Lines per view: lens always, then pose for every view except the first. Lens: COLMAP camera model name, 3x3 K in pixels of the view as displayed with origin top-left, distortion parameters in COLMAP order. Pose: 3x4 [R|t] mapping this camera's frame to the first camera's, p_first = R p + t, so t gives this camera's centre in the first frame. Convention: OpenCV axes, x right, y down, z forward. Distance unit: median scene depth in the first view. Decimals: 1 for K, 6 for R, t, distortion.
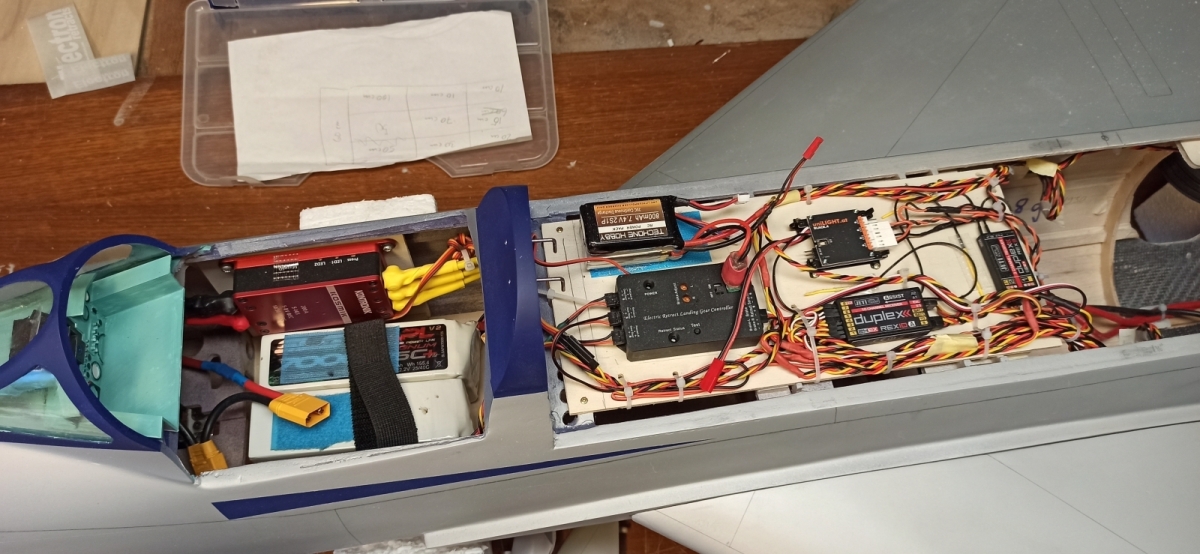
lens RADIAL K [[872.0, 0, 599.9], [0, 872.0, 271.3], [0, 0, 1]] dist [0.048392, -0.049243]
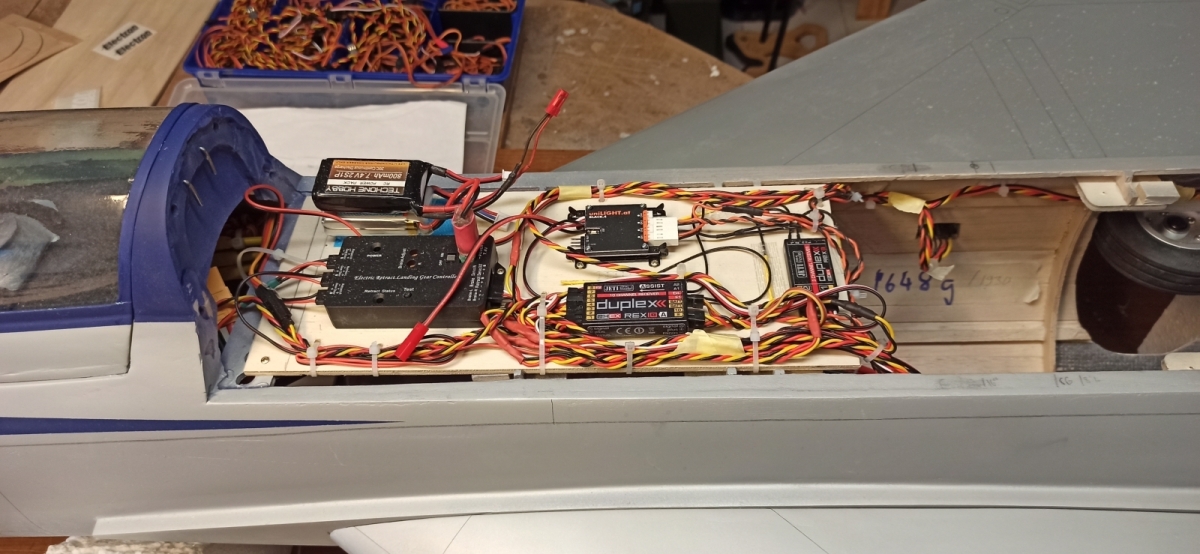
lens RADIAL K [[872.0, 0, 598.6], [0, 872.0, 280.4], [0, 0, 1]] dist [0.048392, -0.049243]
pose [[0.981012, 0.078620, -0.177298, 0.428337], [-0.121650, 0.961405, -0.246782, 0.233519], [0.151053, 0.263664, 0.952714, 0.193896]]
